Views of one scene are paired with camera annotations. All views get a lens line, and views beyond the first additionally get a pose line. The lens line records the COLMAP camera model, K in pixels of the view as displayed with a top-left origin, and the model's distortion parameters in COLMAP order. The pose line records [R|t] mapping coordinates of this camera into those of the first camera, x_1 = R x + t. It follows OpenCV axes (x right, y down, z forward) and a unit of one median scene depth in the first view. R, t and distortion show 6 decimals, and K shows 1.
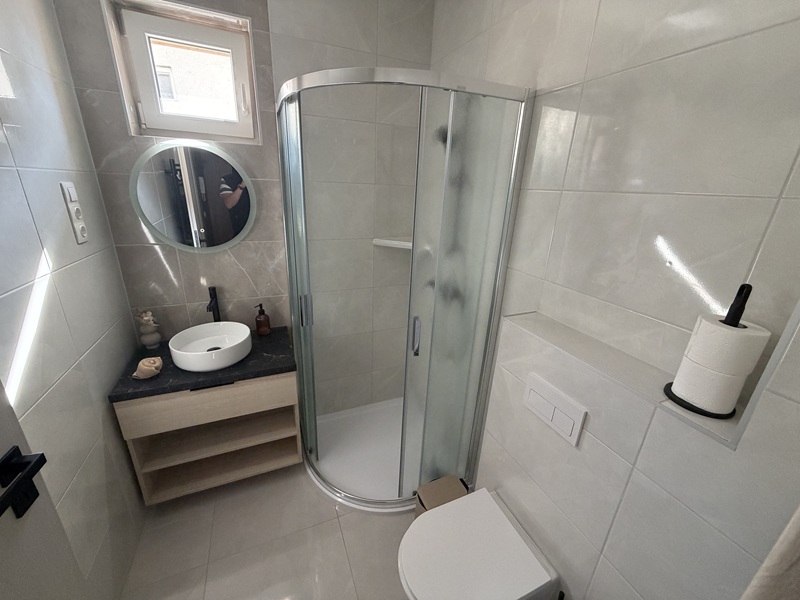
lens RADIAL K [[315.9, 0, 400.0], [0, 315.9, 300.0], [0, 0, 1]] dist [0.010078, -0.000019]
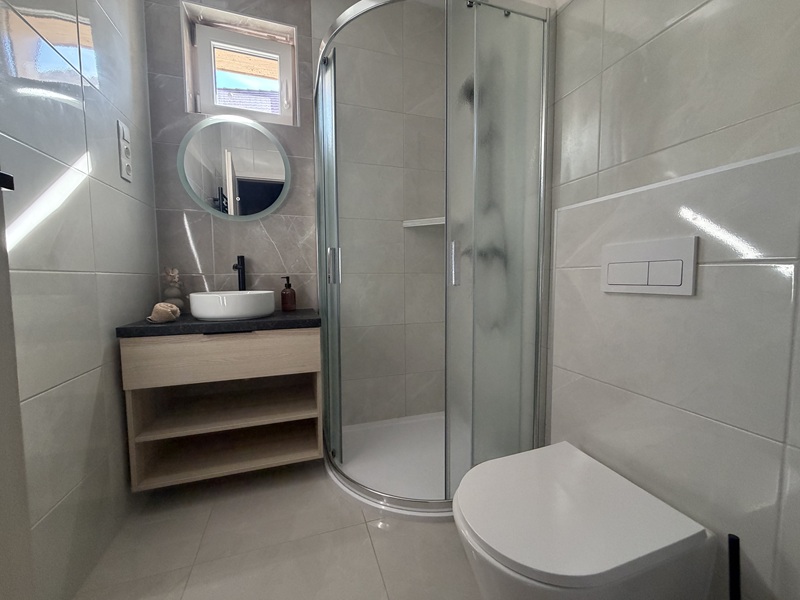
lens RADIAL K [[321.3, 0, 401.7], [0, 321.3, 299.8], [0, 0, 1]] dist [0.008920, -0.000016]
pose [[0.995236, -0.046080, -0.085913, -0.020793], [0.021339, 0.962840, -0.269228, 0.371085], [0.095126, 0.266112, 0.959237, 0.133215]]
